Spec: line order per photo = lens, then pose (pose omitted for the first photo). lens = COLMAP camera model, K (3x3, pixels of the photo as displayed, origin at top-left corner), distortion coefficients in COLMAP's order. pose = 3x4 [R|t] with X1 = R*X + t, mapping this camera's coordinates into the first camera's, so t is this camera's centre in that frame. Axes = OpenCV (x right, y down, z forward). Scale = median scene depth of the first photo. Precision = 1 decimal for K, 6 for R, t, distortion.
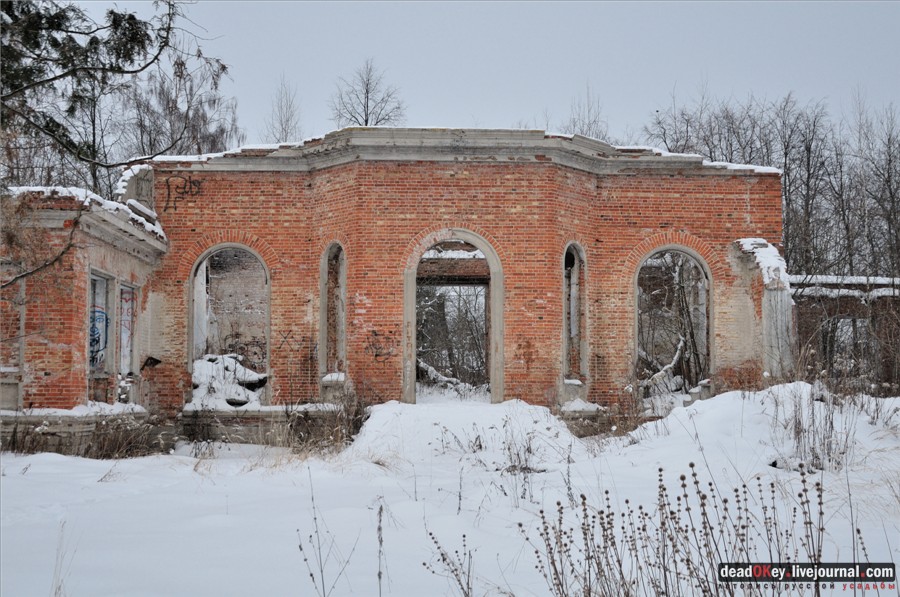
lens RADIAL K [[1253.2, 0, 450.0], [0, 1253.2, 298.5], [0, 0, 1]] dist [-0.023389, -0.022081]
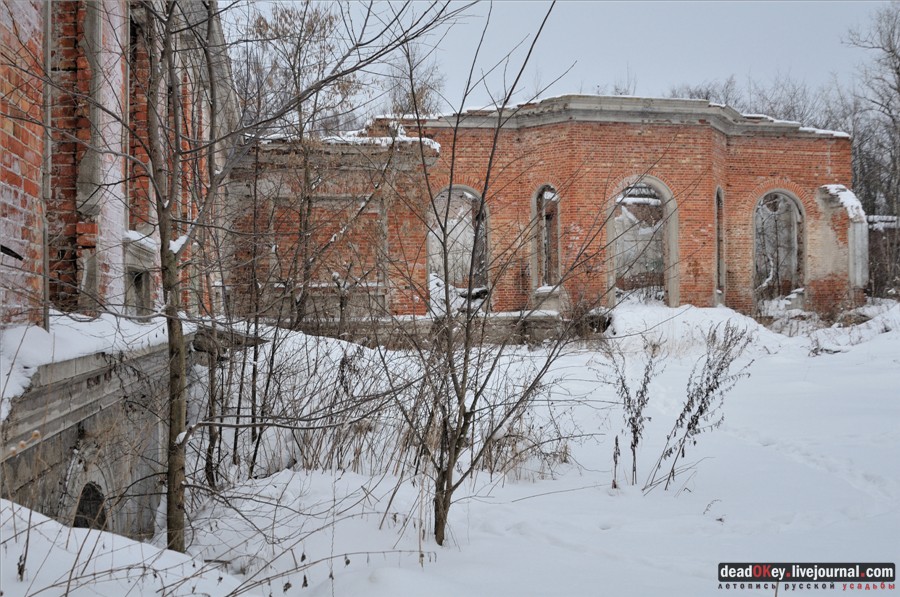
lens RADIAL K [[990.6, 0, 450.1], [0, 990.6, 313.8], [0, 0, 1]] dist [-0.139866, 0.188803]
pose [[0.988832, -0.015443, 0.148232, -0.337567], [0.003371, 0.996680, 0.081346, 0.004526], [-0.148996, -0.079937, 0.985601, 0.007989]]
